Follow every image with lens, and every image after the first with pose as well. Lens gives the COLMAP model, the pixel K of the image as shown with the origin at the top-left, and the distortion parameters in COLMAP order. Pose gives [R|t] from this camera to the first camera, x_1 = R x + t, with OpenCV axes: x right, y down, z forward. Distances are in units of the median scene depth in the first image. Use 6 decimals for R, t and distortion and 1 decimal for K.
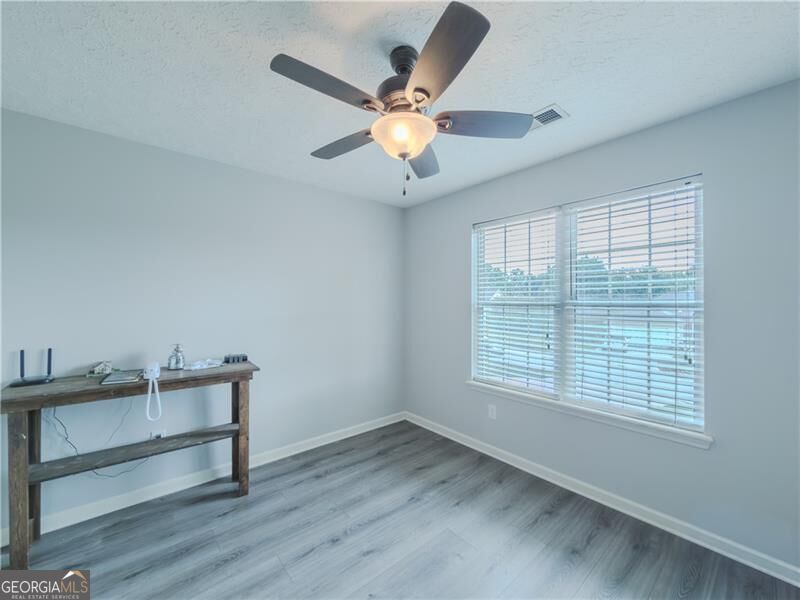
lens RADIAL K [[324.6, 0, 401.3], [0, 324.6, 300.9], [0, 0, 1]] dist [0.001545, 0.000399]
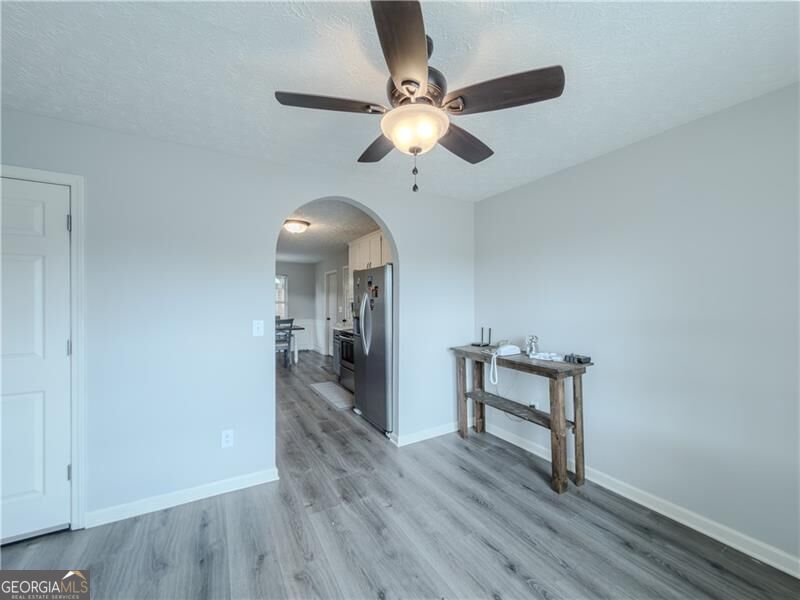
lens RADIAL K [[324.6, 0, 401.3], [0, 324.6, 300.9], [0, 0, 1]] dist [0.001545, 0.000399]
pose [[-0.176454, -0.001332, -0.984308, 0.640176], [0.003063, 0.999993, -0.001903, 0.001318], [0.984304, -0.003351, -0.176449, 0.749715]]
